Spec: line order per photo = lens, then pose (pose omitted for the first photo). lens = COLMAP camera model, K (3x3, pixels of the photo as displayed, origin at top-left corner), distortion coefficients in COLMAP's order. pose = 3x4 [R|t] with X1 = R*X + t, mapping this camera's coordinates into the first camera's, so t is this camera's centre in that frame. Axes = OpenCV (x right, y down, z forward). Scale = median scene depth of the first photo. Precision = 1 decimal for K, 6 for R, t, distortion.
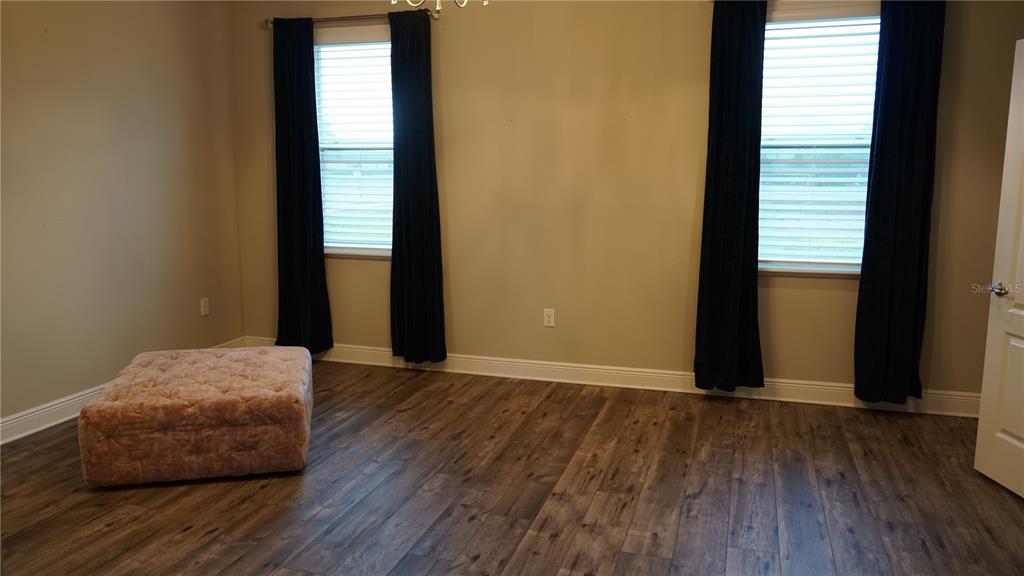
lens RADIAL K [[761.7, 0, 514.0], [0, 761.7, 293.5], [0, 0, 1]] dist [-0.033195, 0.047246]
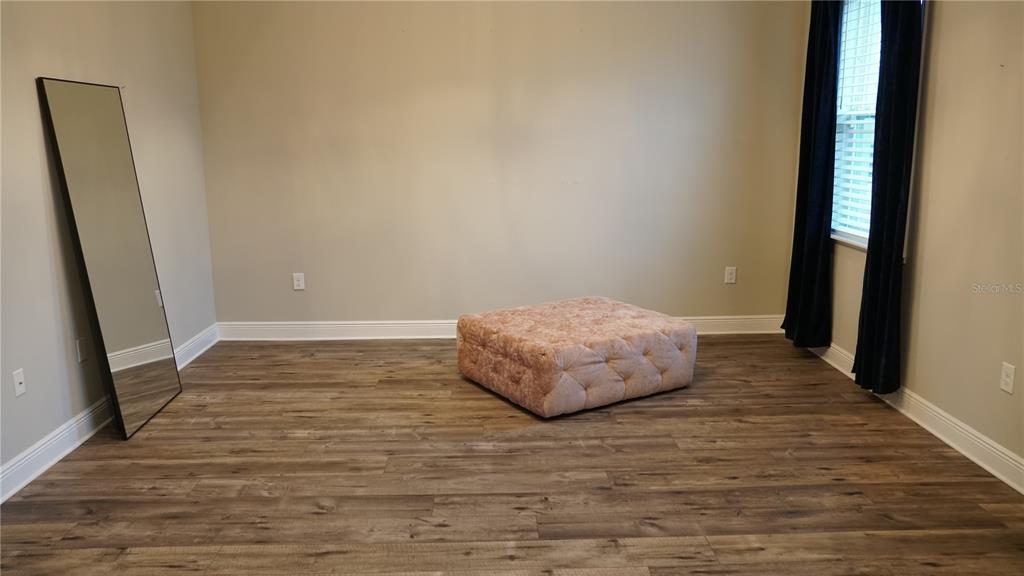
lens RADIAL K [[761.7, 0, 506.4], [0, 761.7, 288.1], [0, 0, 1]] dist [-0.033195, 0.047246]
pose [[0.323087, 0.178898, -0.929306, 0.645588], [-0.148015, 0.979438, 0.137089, -0.086999], [0.934723, 0.093260, 0.342923, 0.520007]]
